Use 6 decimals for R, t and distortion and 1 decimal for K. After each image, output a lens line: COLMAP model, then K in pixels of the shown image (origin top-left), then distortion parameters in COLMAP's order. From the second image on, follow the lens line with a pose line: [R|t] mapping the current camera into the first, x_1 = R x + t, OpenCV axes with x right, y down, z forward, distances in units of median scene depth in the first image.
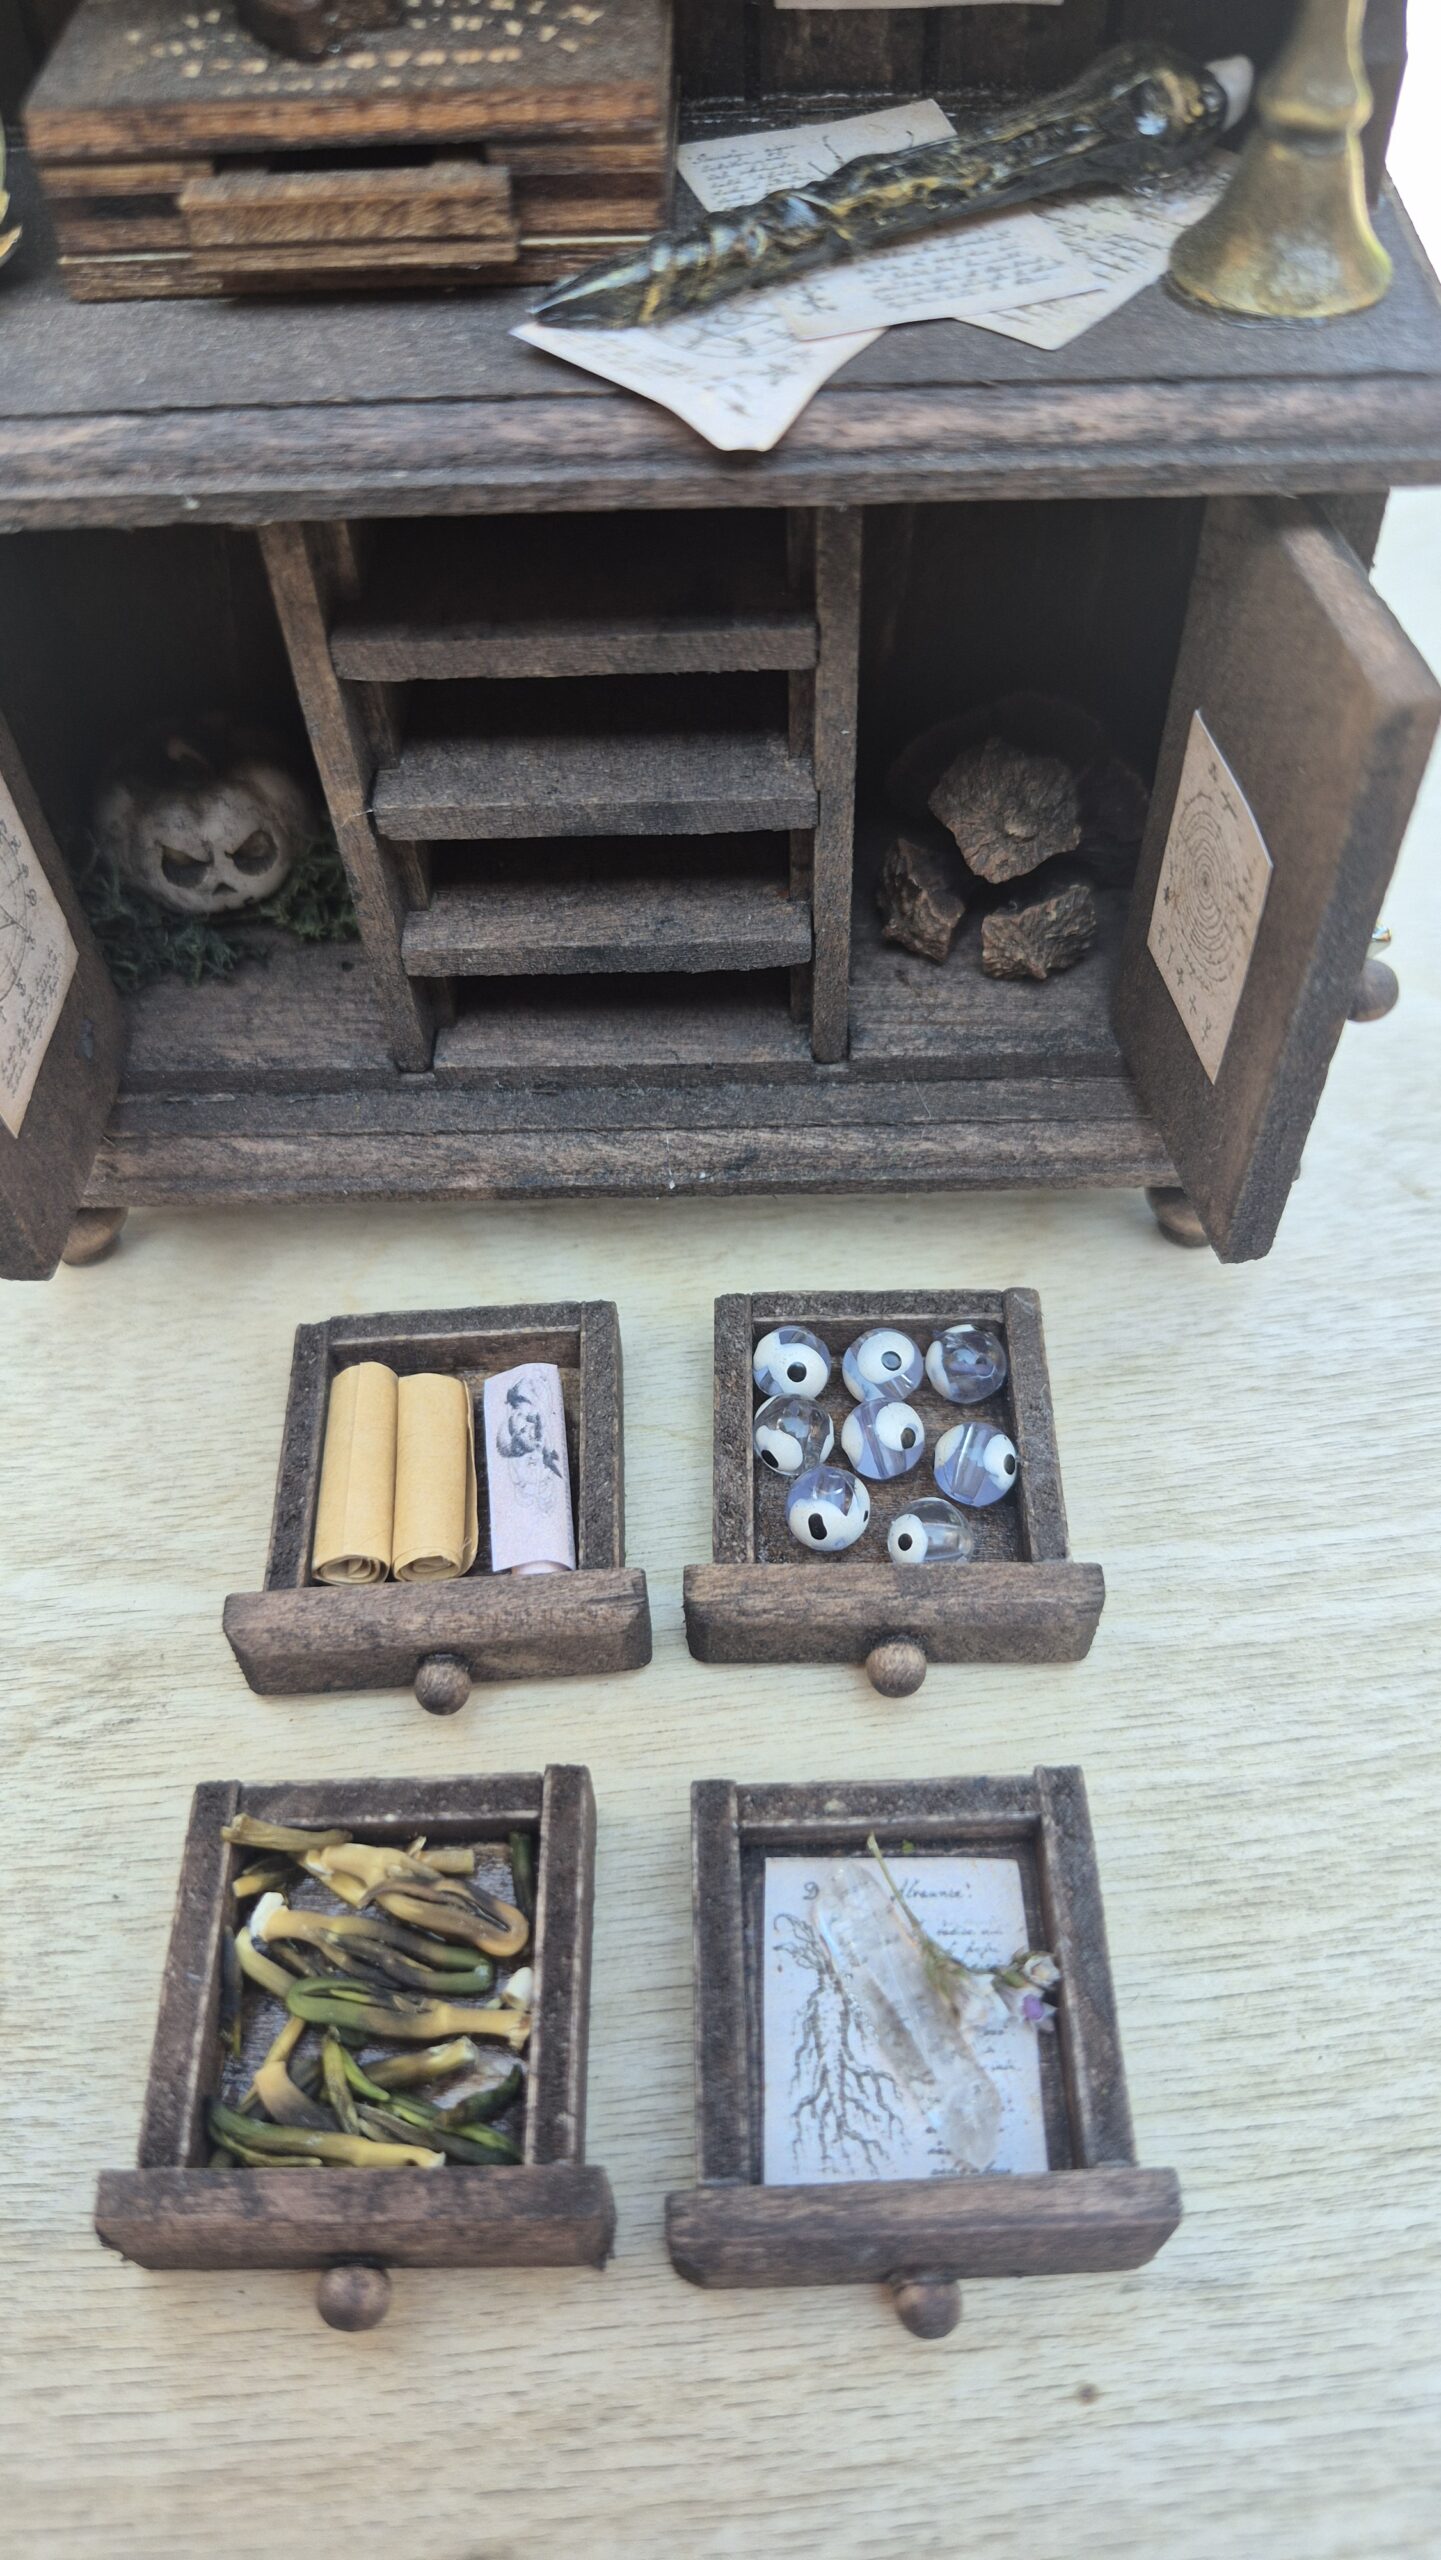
lens RADIAL K [[1859.9, 0, 729.9], [0, 1859.9, 1243.4], [0, 0, 1]] dist [0.047173, -0.144927]
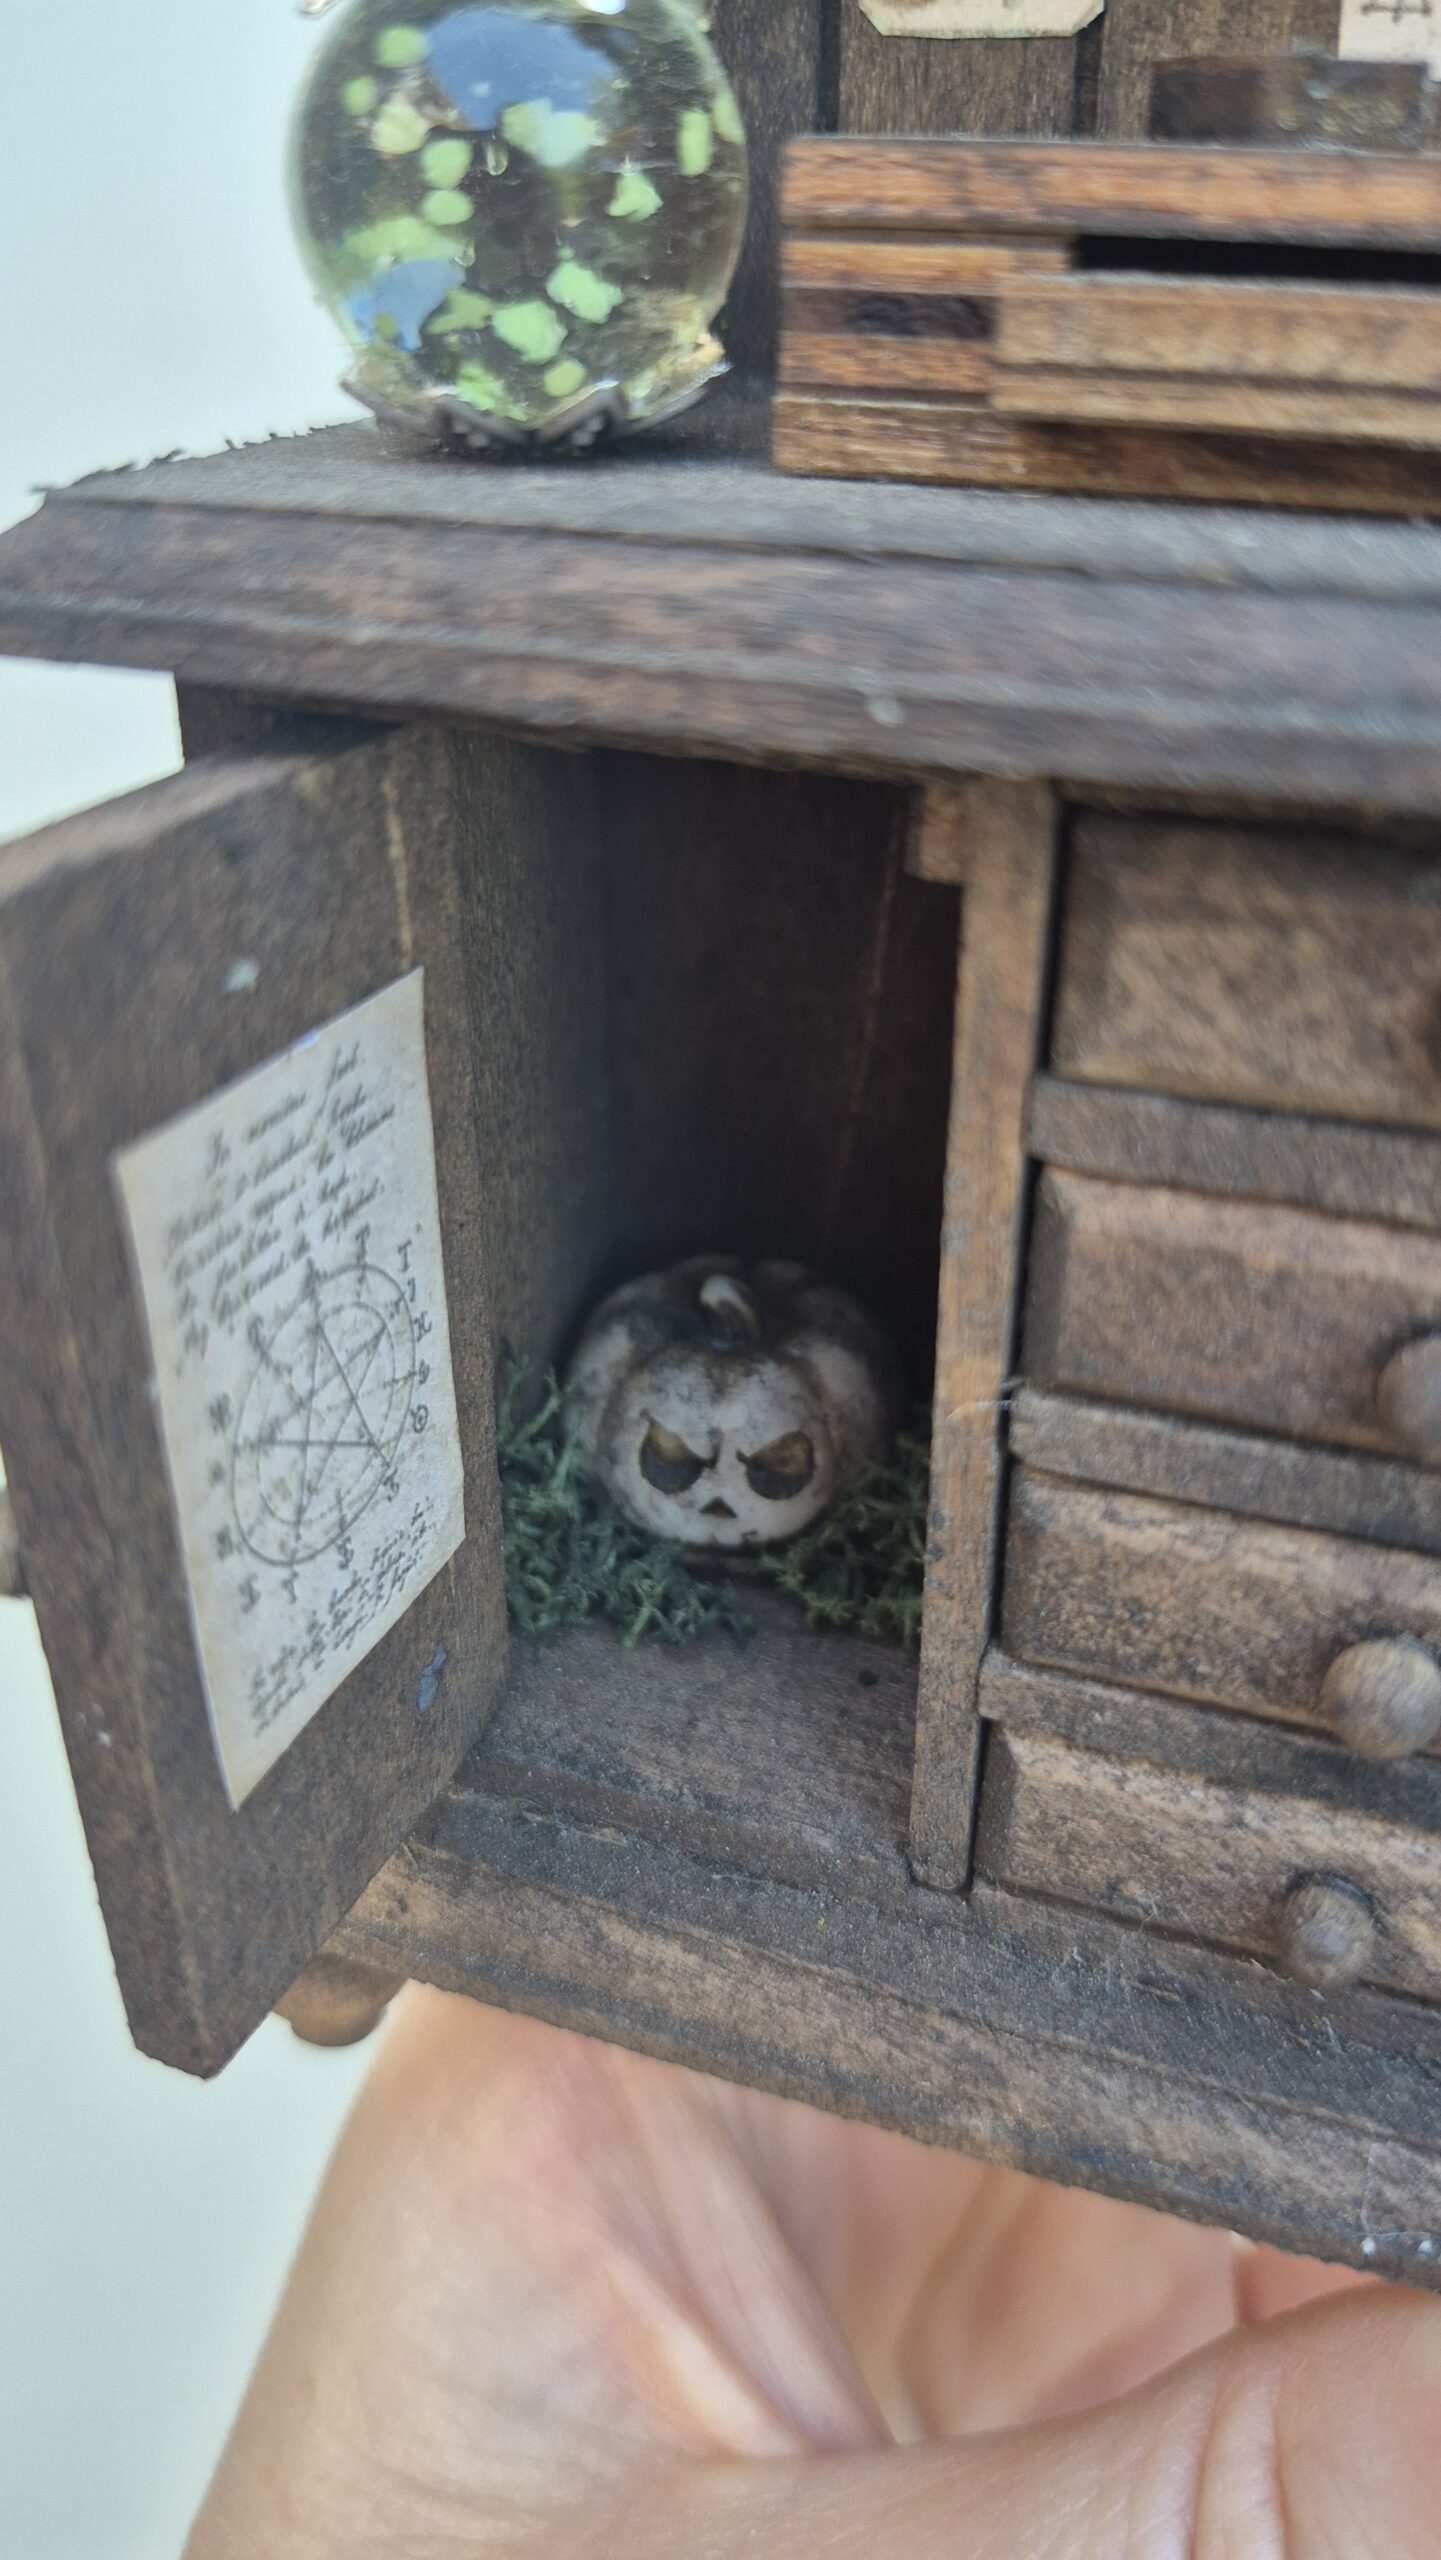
lens RADIAL K [[1986.9, 0, 732.5], [0, 1986.9, 1275.4], [0, 0, 1]] dist [0.052879, -0.255864]
pose [[0.934336, 0.205718, -0.291025, -0.115326], [-0.301816, 0.891000, -0.339154, -0.044537], [0.189533, 0.404720, 0.894583, 0.483310]]
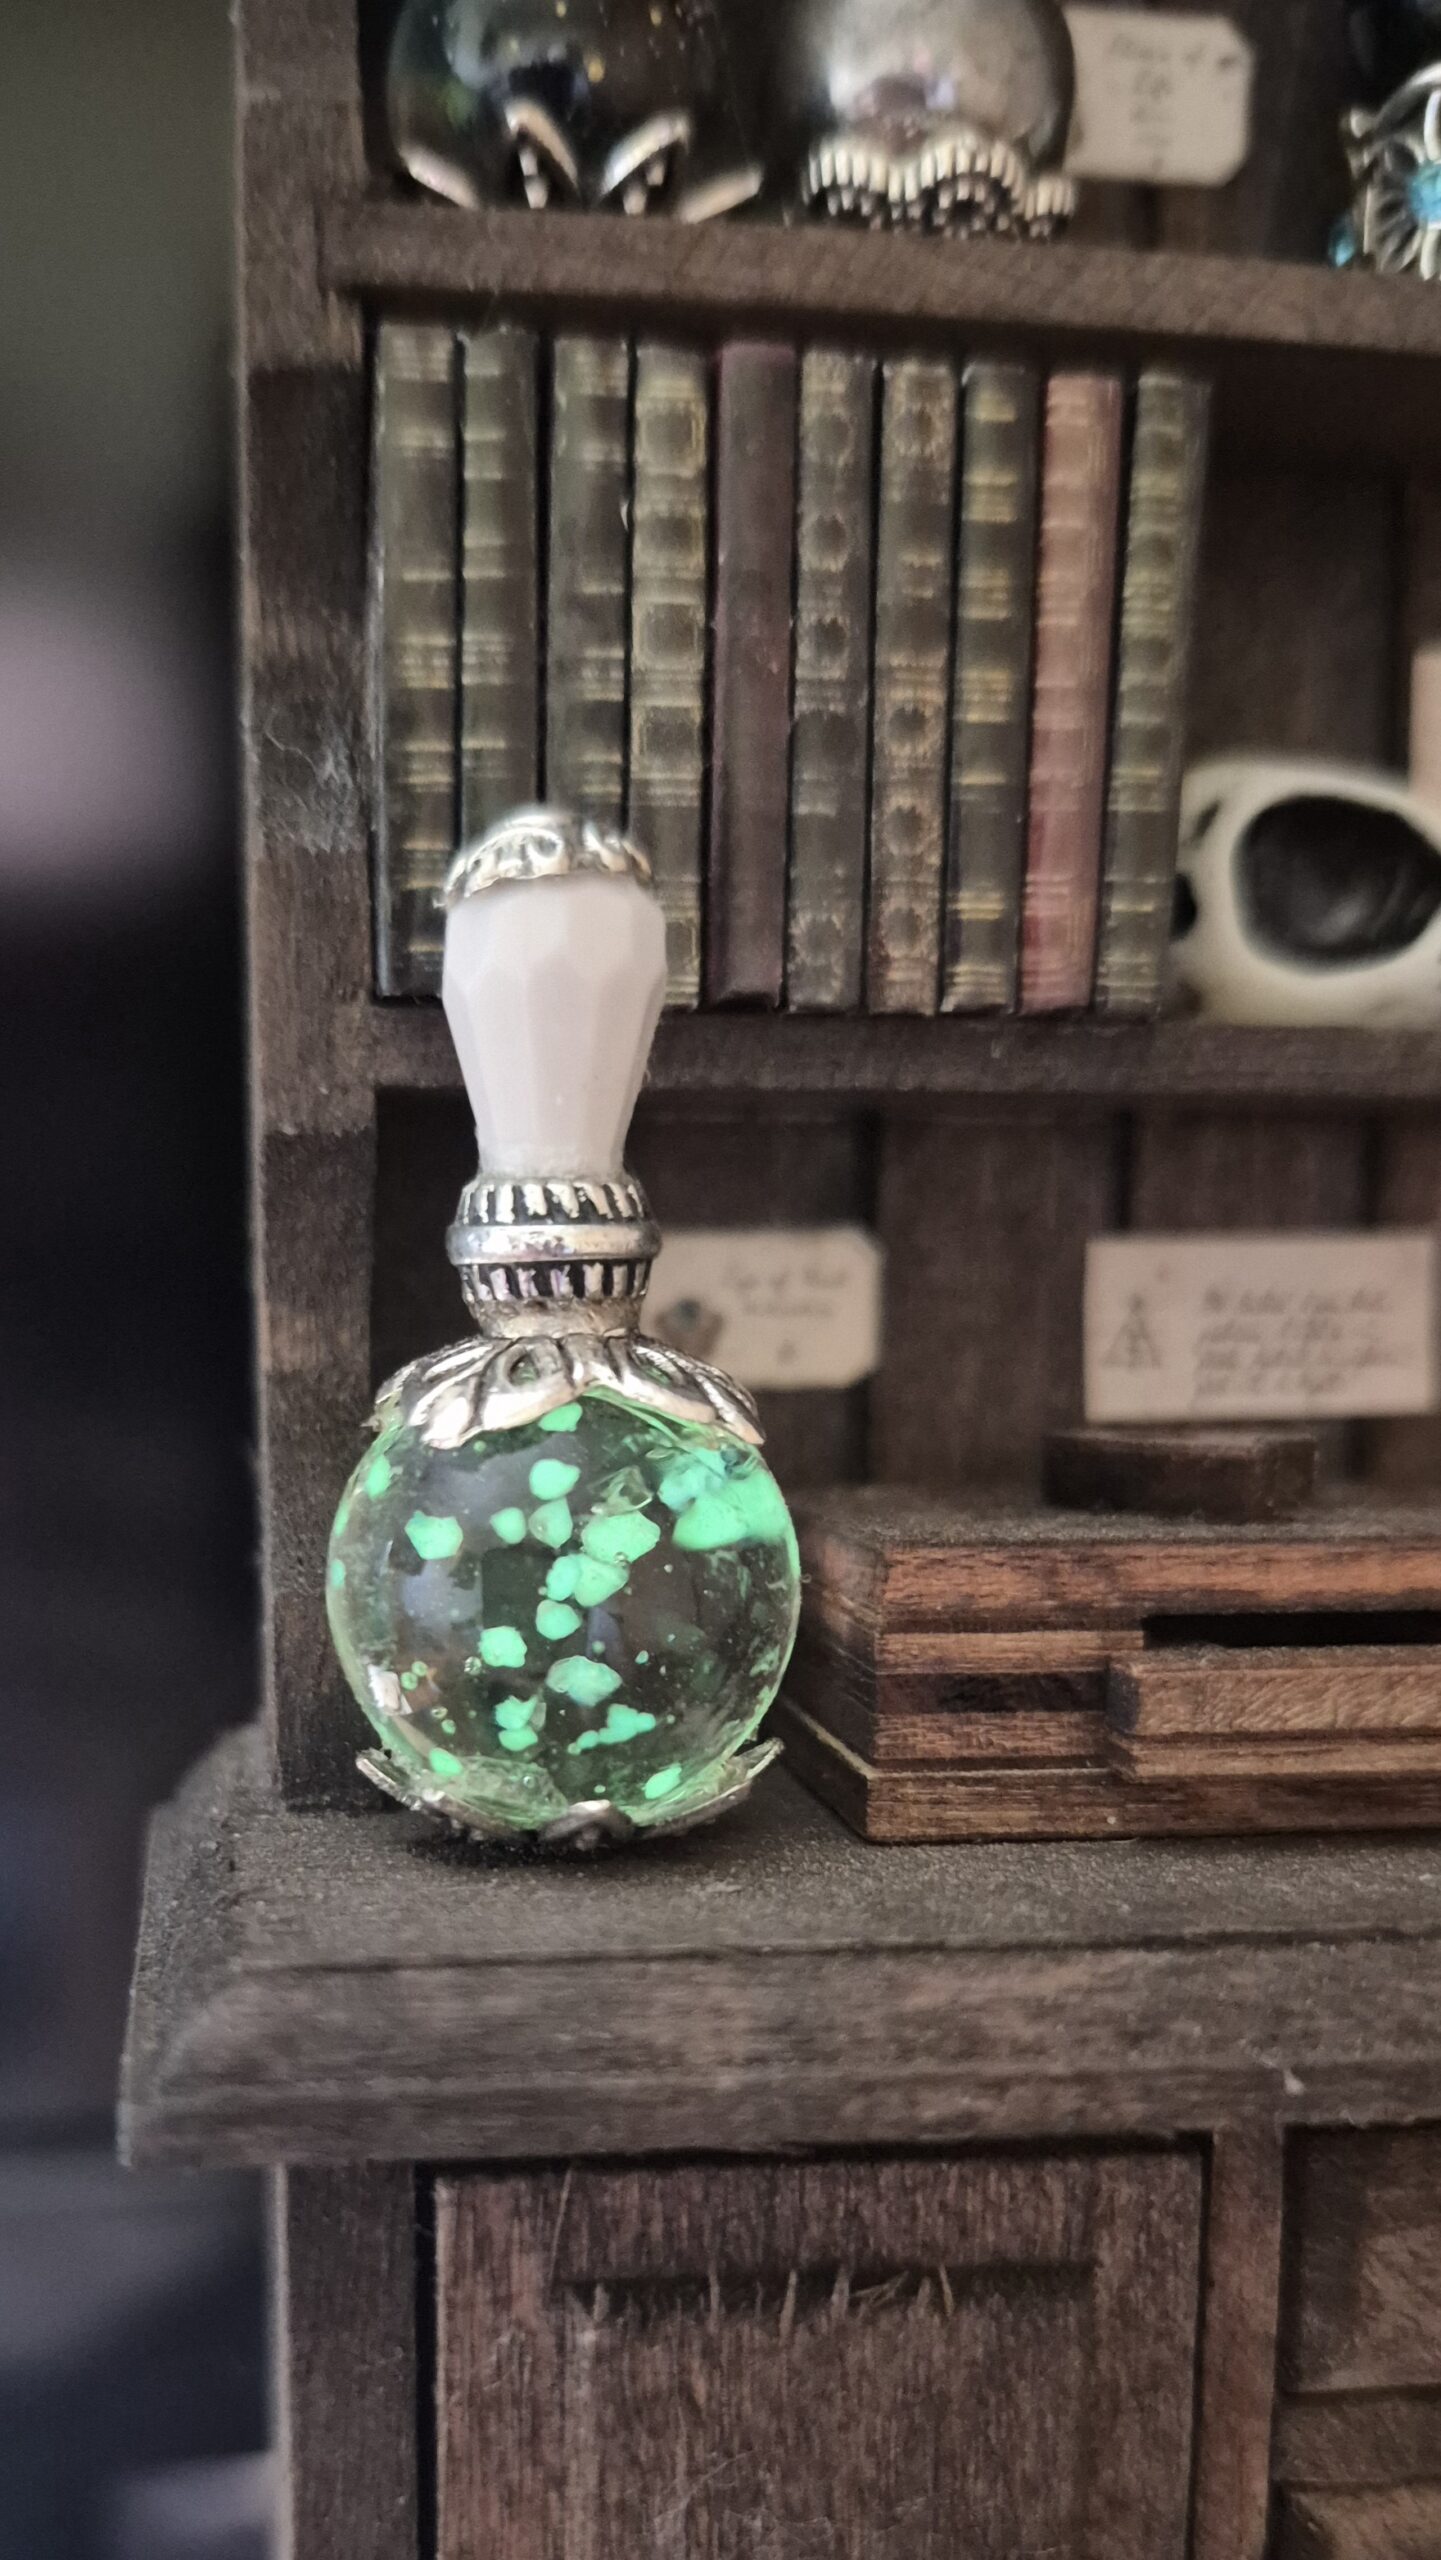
lens RADIAL K [[2413.6, 0, 543.7], [0, 2413.6, 1625.4], [0, 0, 1]] dist [0.010854, -0.105211]
pose [[0.992754, 0.009807, 0.119765, -0.518072], [0.077092, 0.712549, -0.697374, -0.013138], [-0.092178, 0.701553, 0.706630, 0.370887]]
